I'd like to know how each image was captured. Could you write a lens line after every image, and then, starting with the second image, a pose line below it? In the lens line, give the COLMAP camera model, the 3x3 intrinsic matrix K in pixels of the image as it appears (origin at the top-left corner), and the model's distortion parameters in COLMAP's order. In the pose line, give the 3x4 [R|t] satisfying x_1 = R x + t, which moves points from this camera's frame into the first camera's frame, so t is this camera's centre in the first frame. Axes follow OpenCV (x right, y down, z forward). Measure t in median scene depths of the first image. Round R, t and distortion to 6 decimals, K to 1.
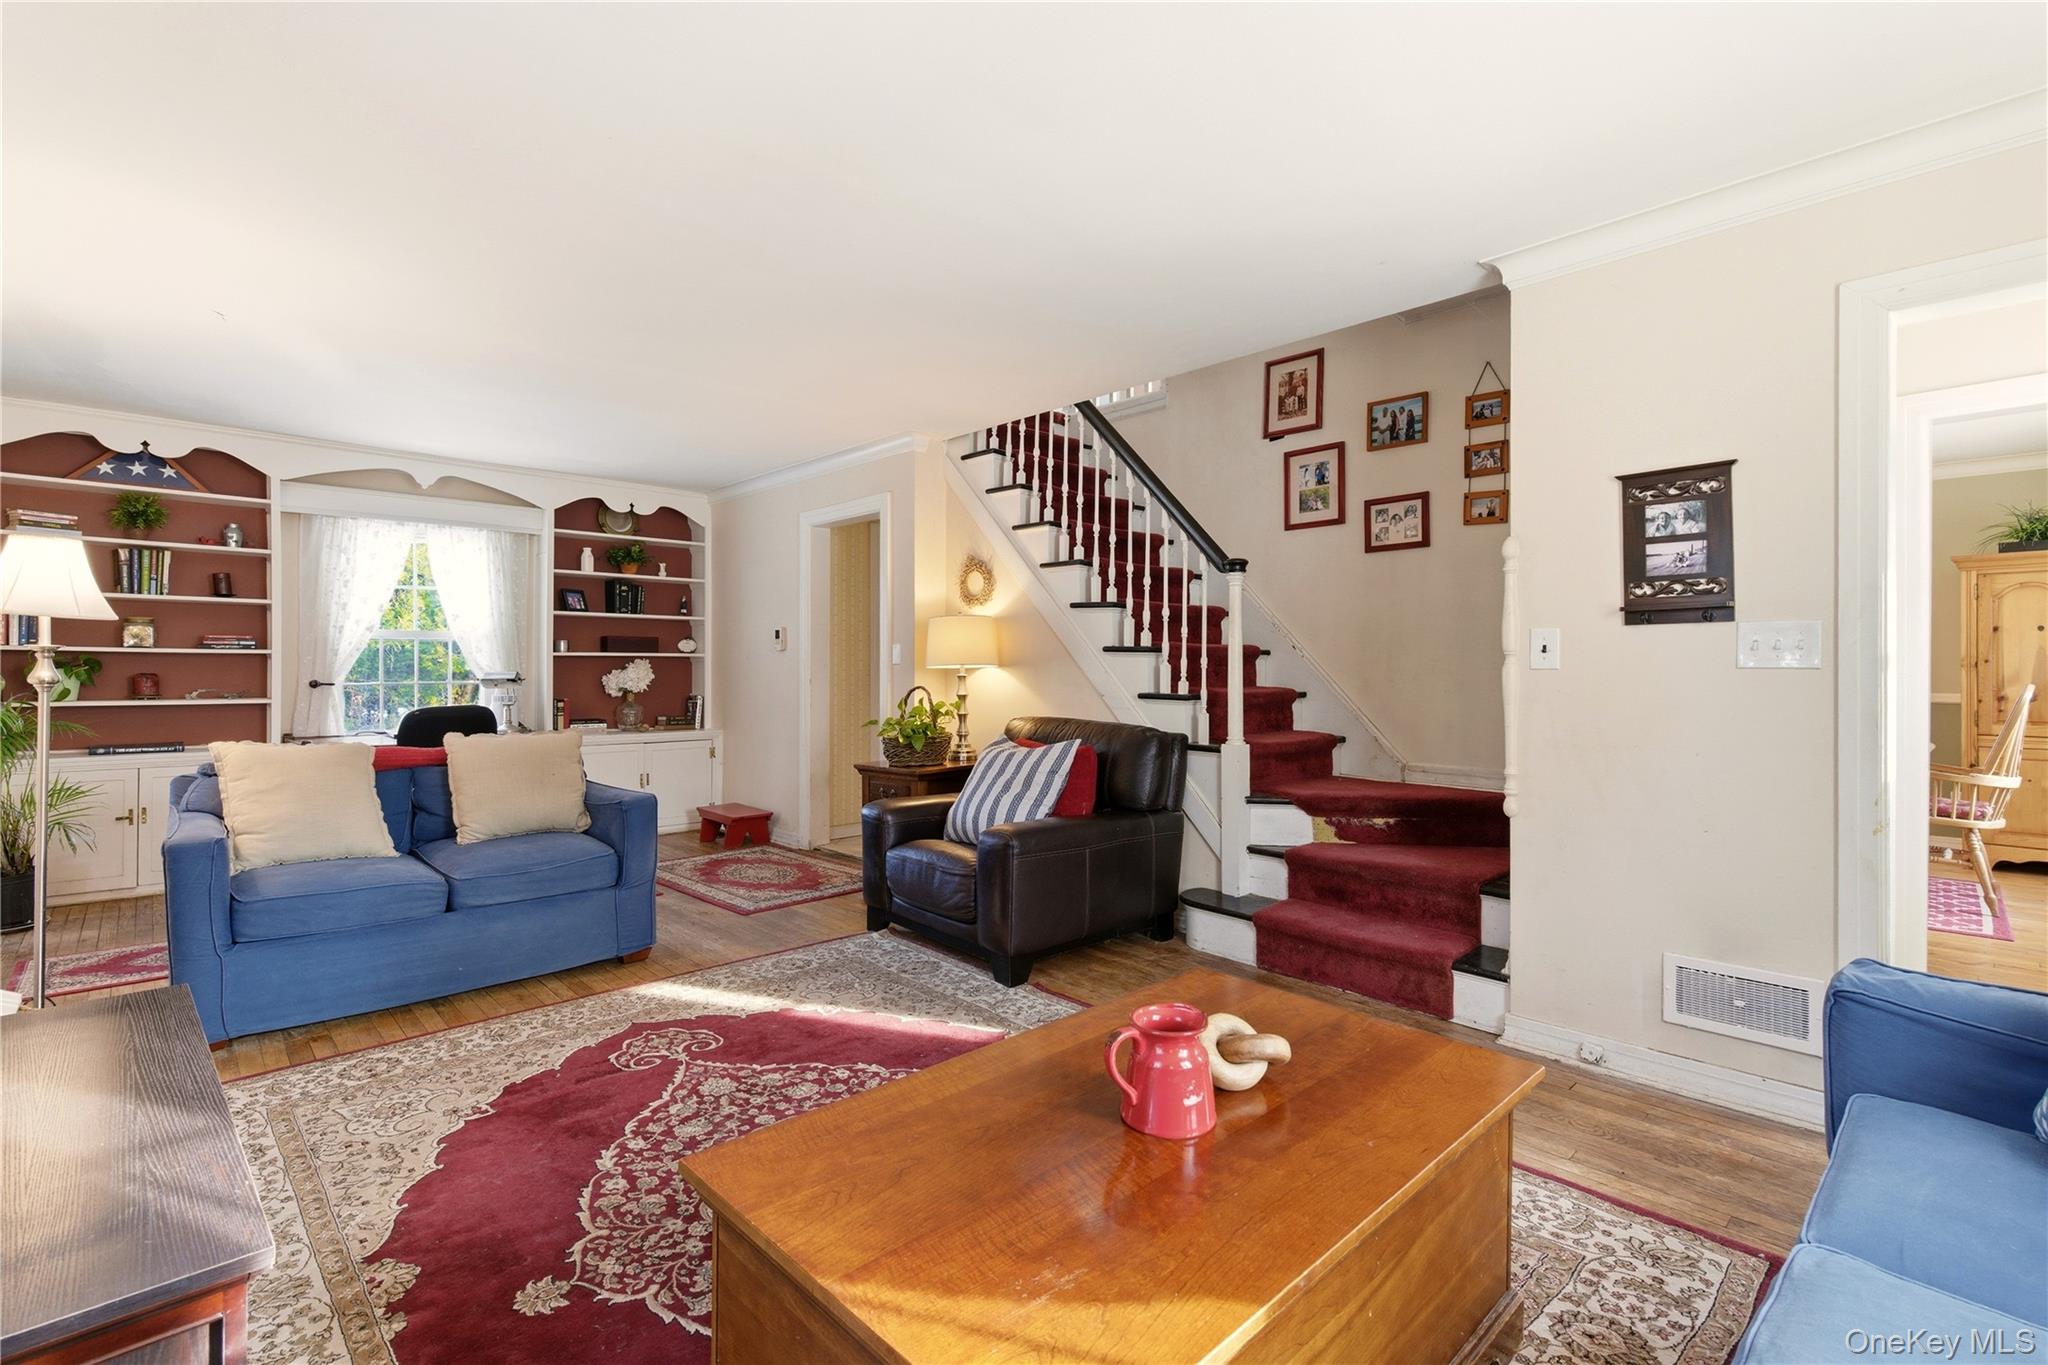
lens RADIAL K [[941.6, 0, 1024.1], [0, 941.6, 673.5], [0, 0, 1]] dist [0.003694, -0.001821]
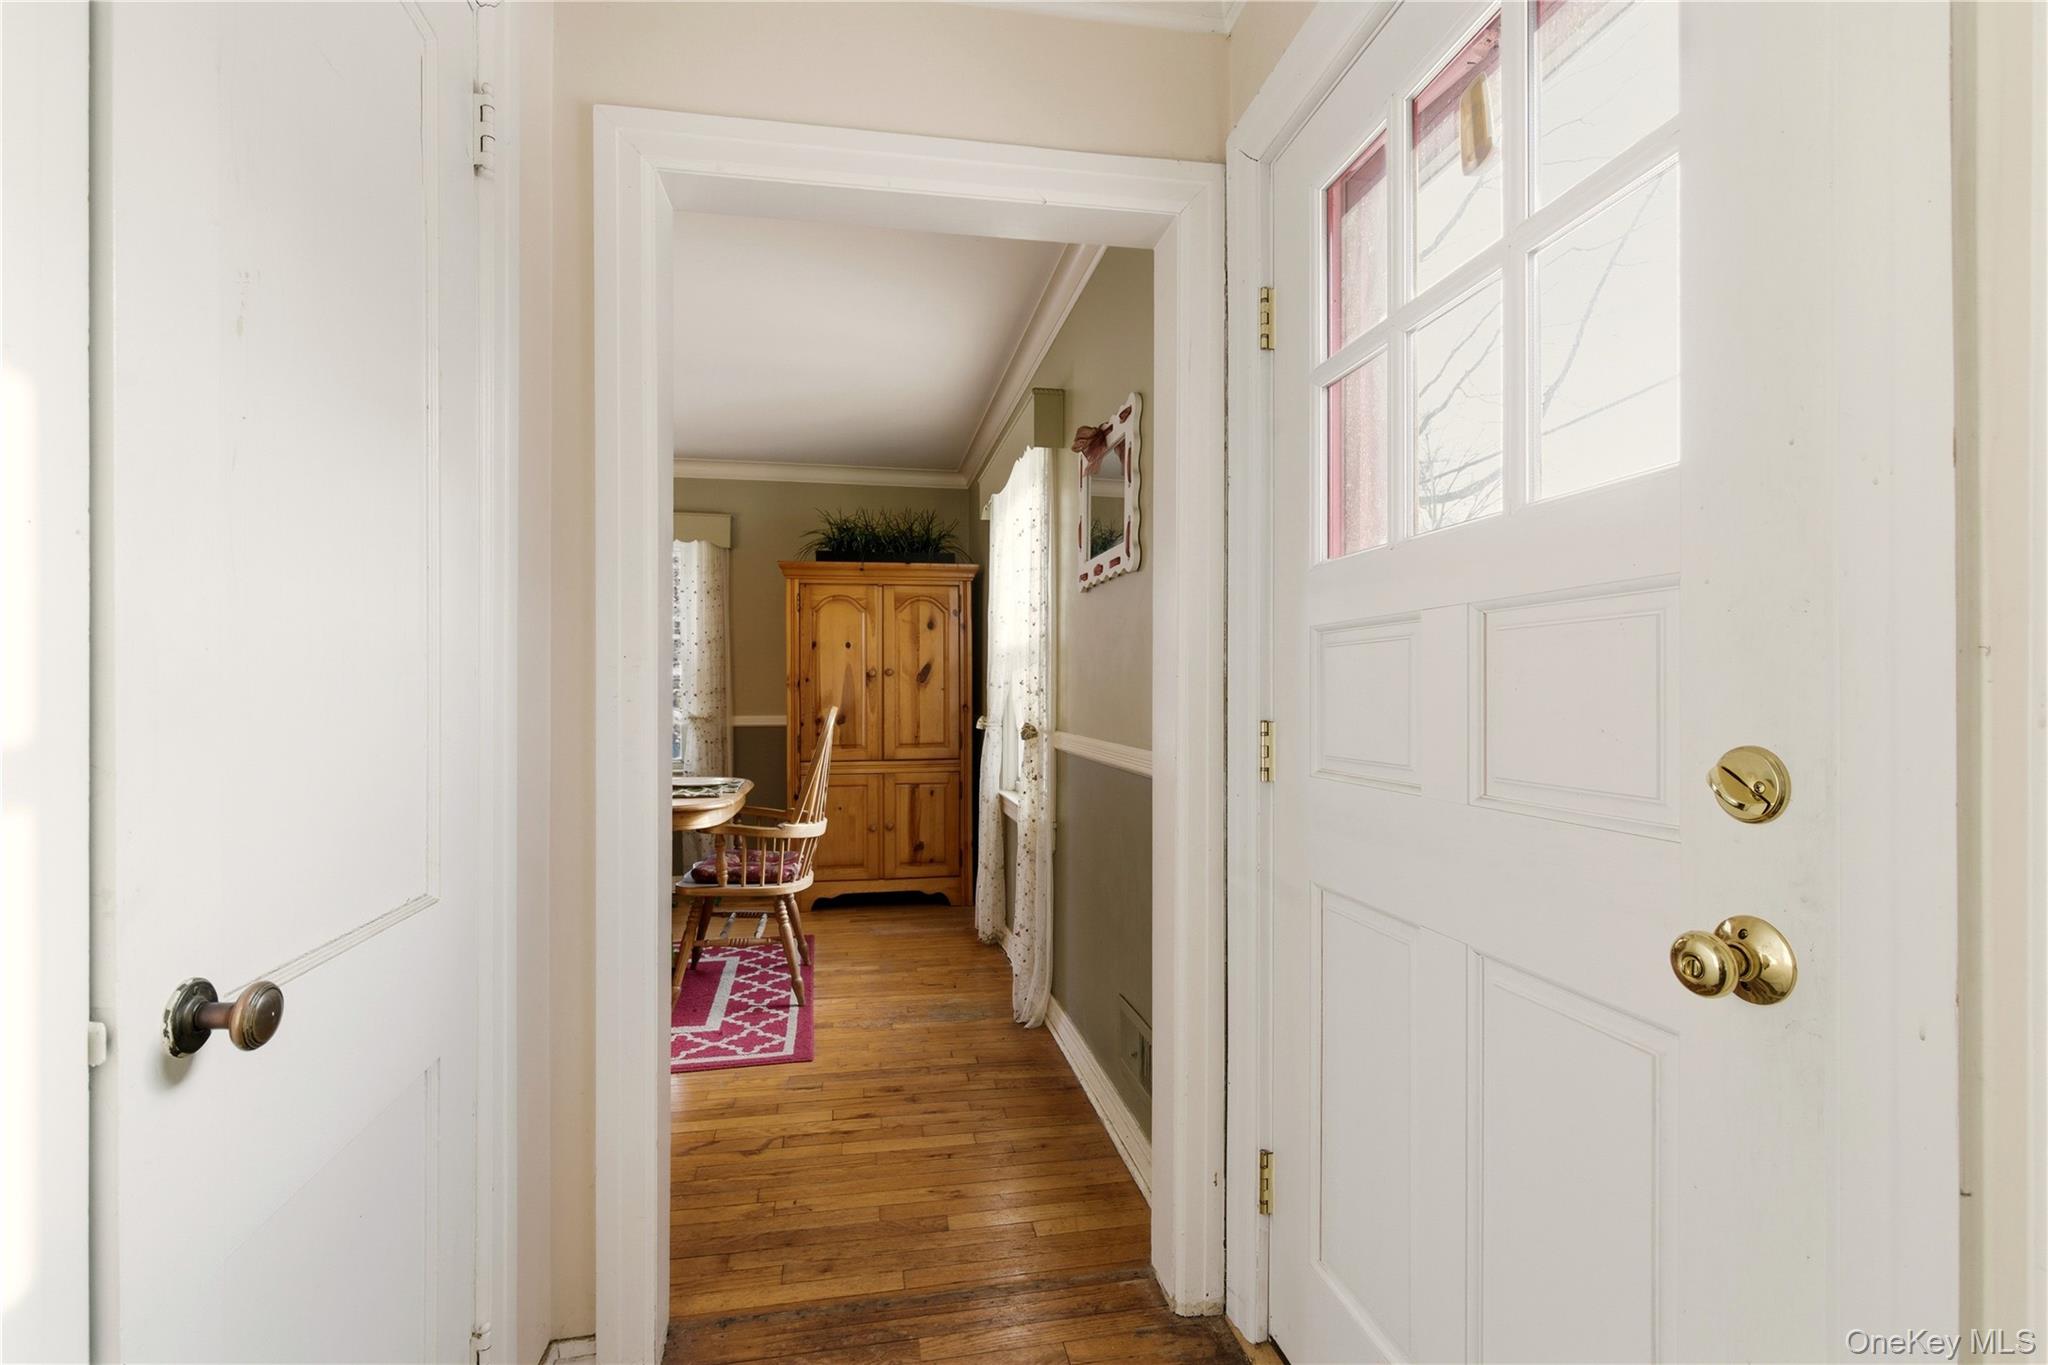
lens RADIAL K [[941.6, 0, 1026.1], [0, 941.6, 689.7], [0, 0, 1]] dist [0.003694, -0.001821]
pose [[0.546295, 0.002050, 0.837590, 0.387460], [0.008981, 0.999925, -0.008304, 0.005558], [-0.837544, 0.012059, 0.546236, 0.339105]]
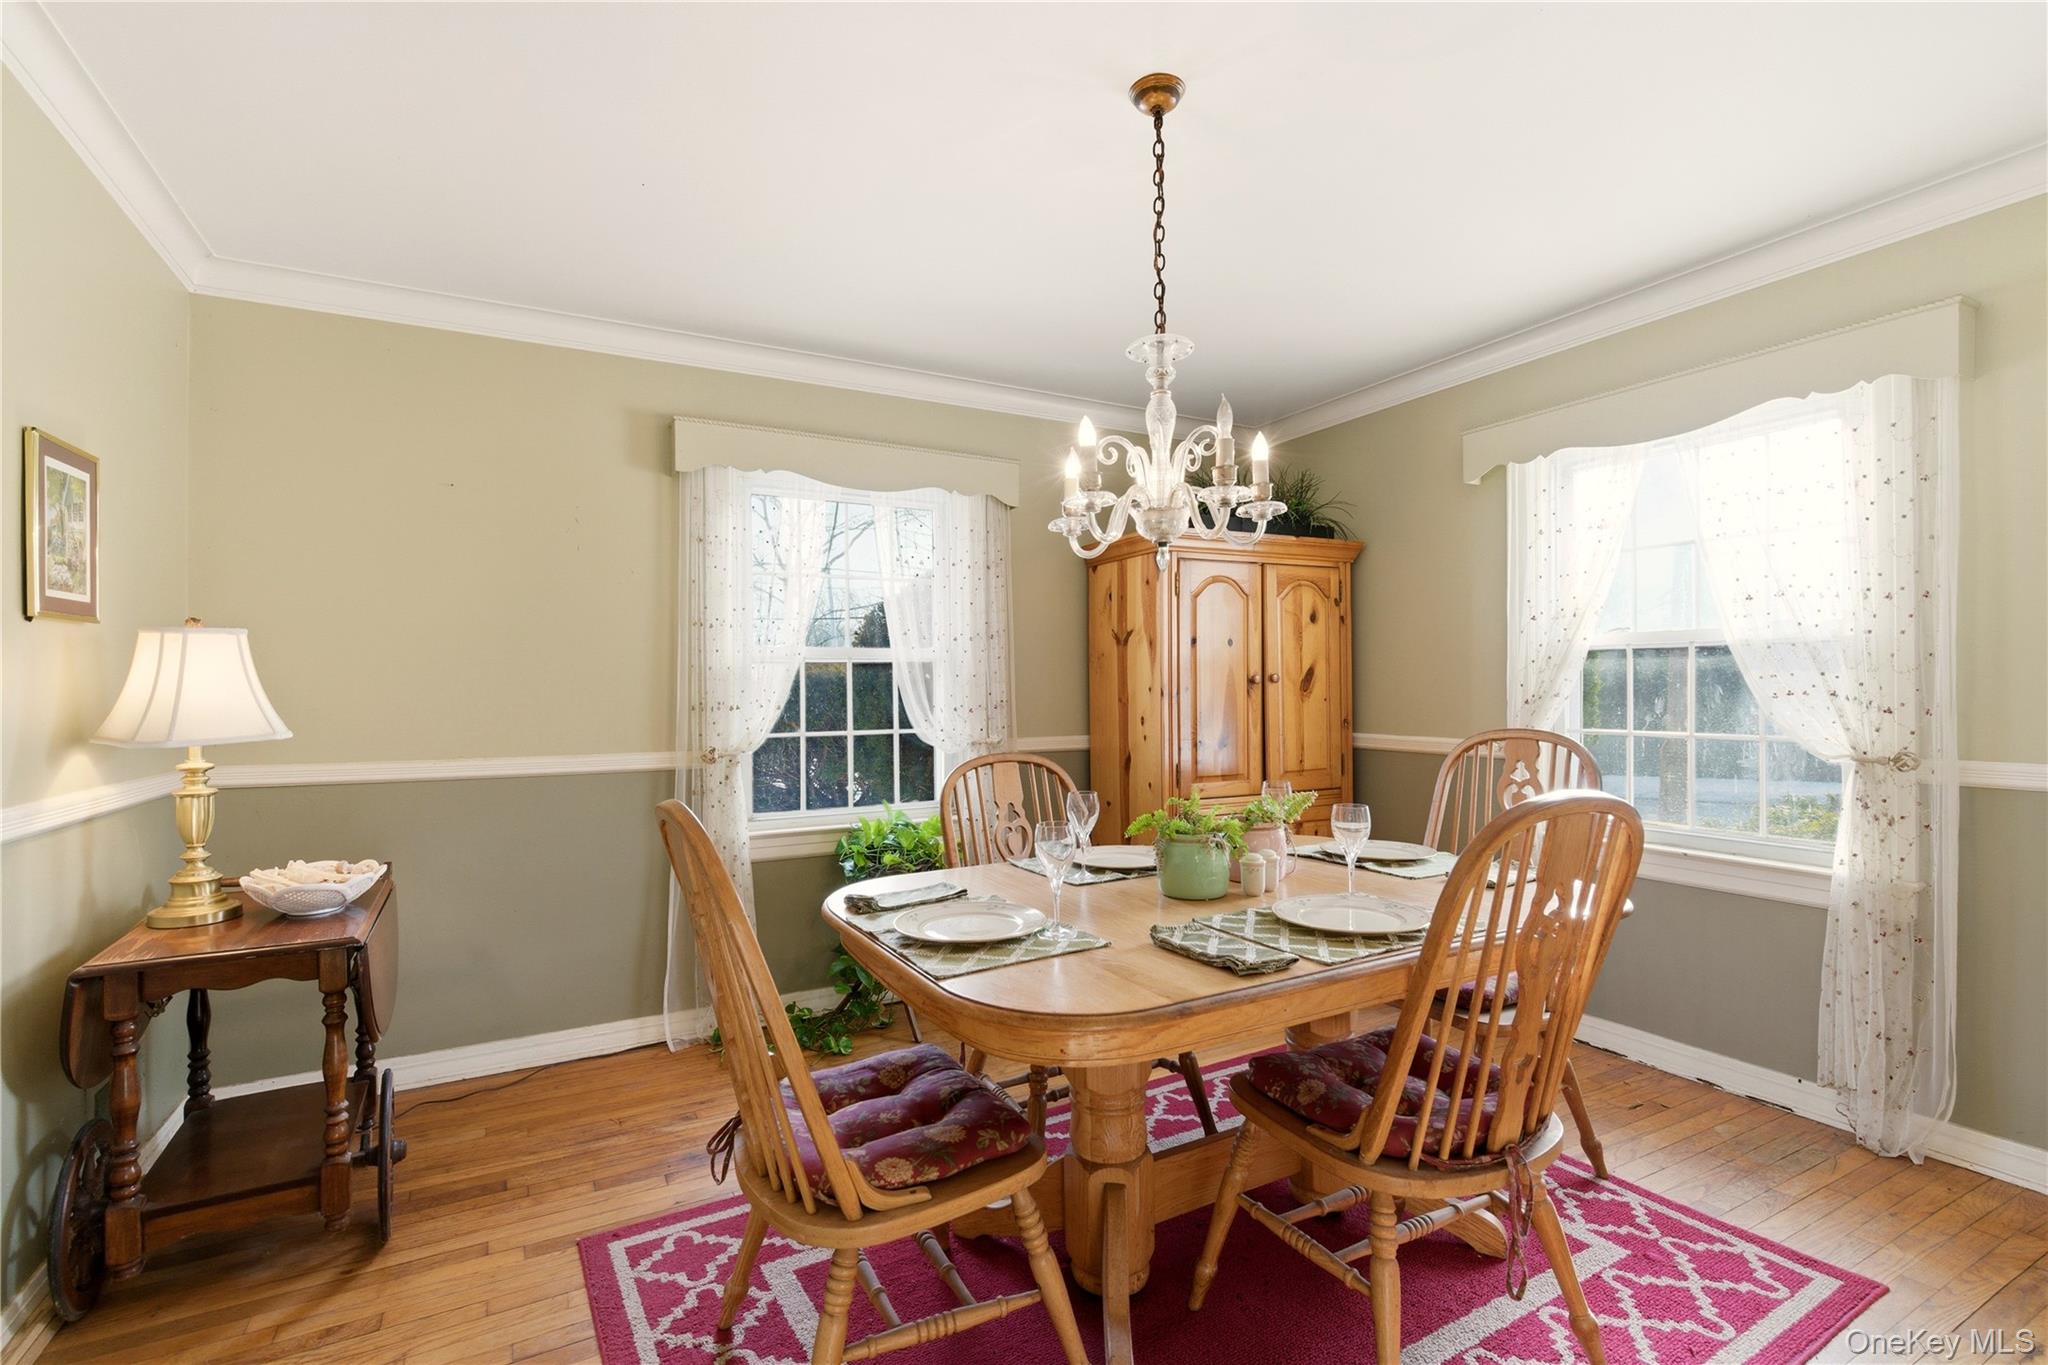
lens RADIAL K [[941.6, 0, 1025.4], [0, 941.6, 692.2], [0, 0, 1]] dist [0.003694, -0.001821]
pose [[0.251180, -0.009913, 0.967890, 0.354971], [0.017155, 0.999836, 0.005788, -0.017146], [-0.967788, 0.015151, 0.251309, 0.952382]]
